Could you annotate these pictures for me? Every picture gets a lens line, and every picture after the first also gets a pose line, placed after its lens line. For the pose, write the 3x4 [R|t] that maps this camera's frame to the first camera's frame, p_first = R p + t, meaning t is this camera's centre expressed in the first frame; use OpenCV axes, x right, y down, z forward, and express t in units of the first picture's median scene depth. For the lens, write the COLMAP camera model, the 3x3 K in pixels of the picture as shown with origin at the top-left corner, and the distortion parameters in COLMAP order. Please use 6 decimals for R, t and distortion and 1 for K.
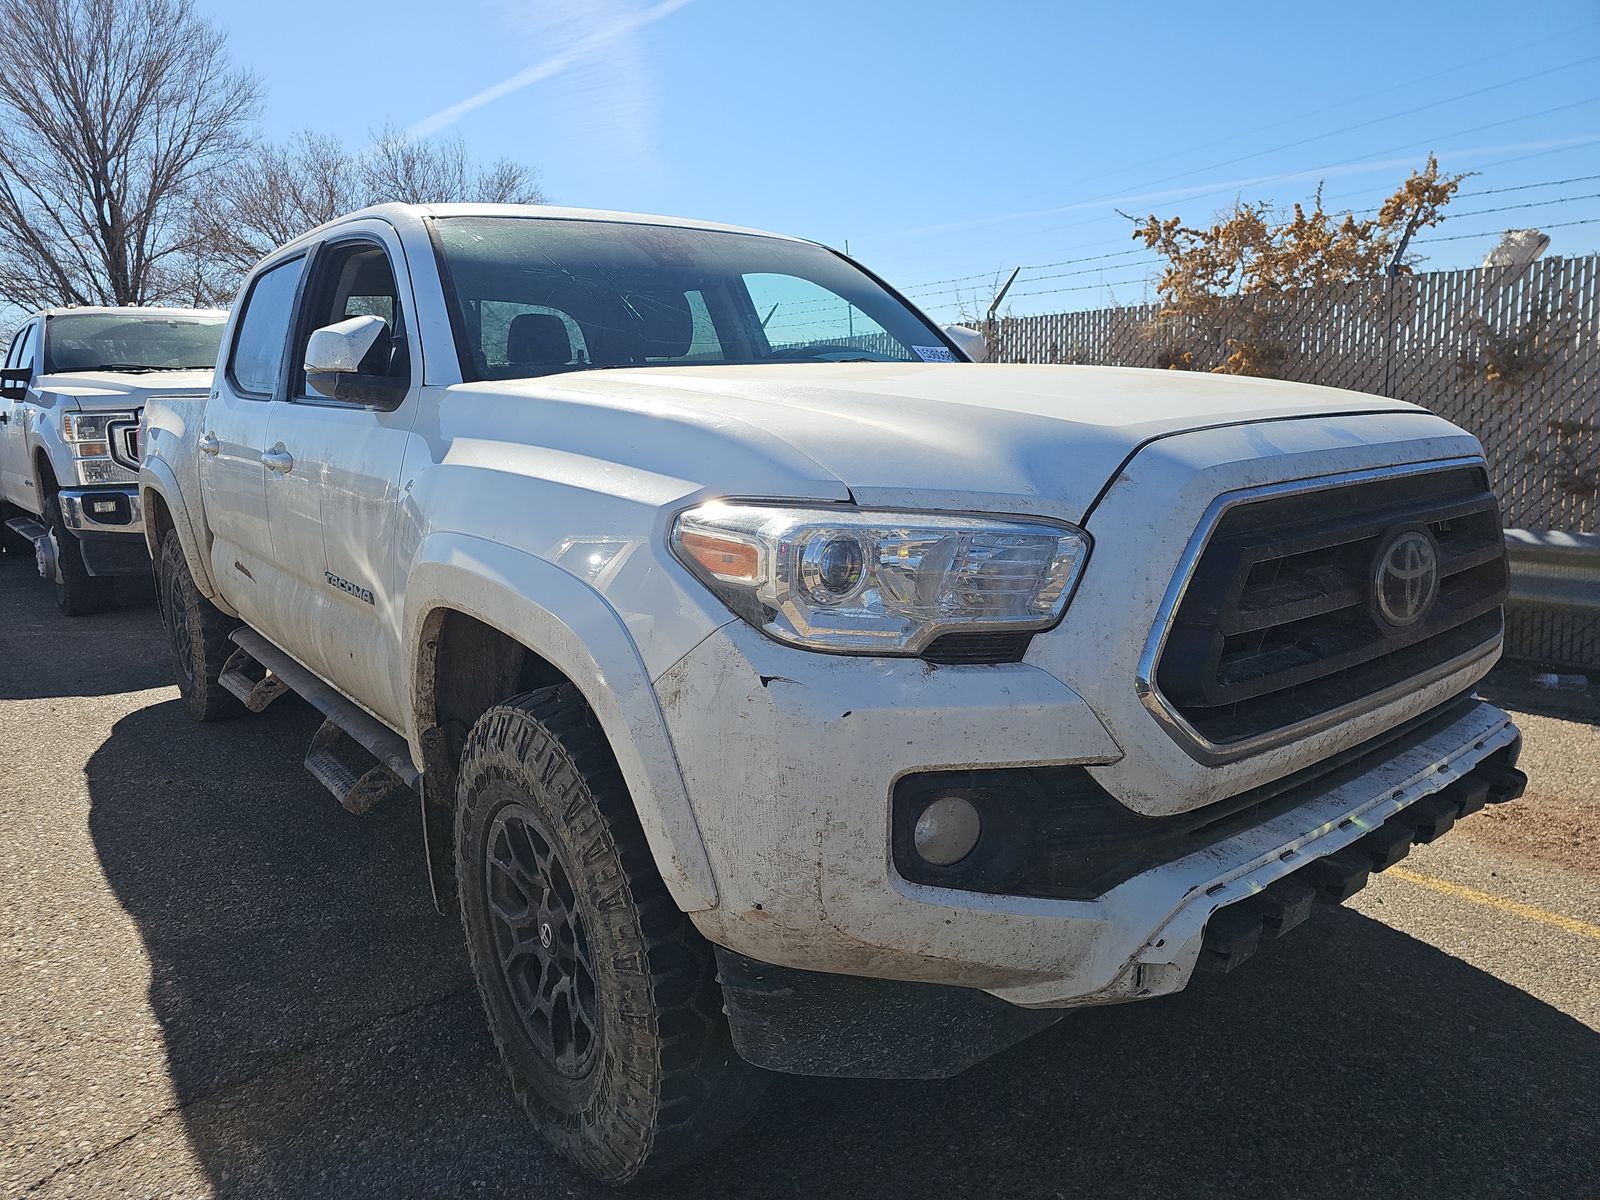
lens RADIAL K [[1070.1, 0, 801.2], [0, 1070.1, 608.9], [0, 0, 1]] dist [0.036092, -0.022153]
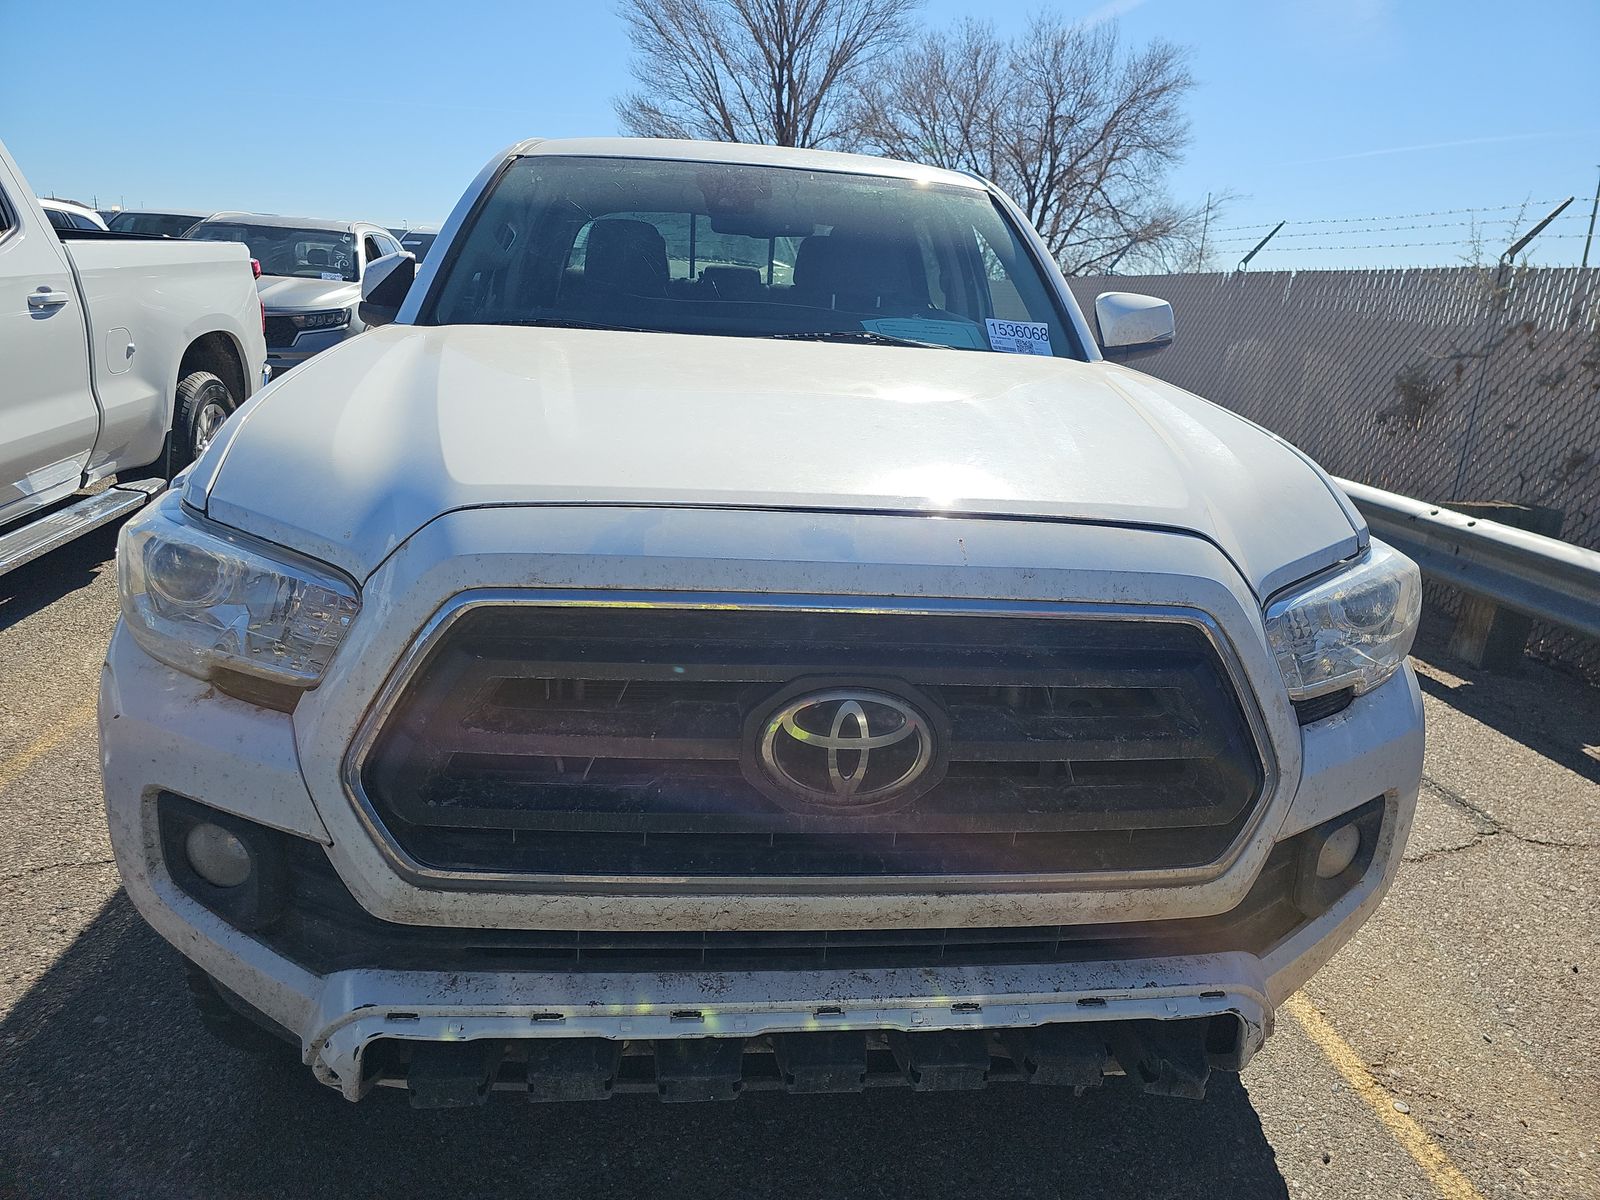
lens RADIAL K [[1070.1, 0, 798.1], [0, 1070.1, 589.1], [0, 0, 1]] dist [0.036092, -0.022153]
pose [[0.844159, 0.229700, -0.484389, 0.180060], [-0.191289, 0.973138, 0.128104, -0.046779], [0.500803, -0.015482, 0.865423, 0.069941]]
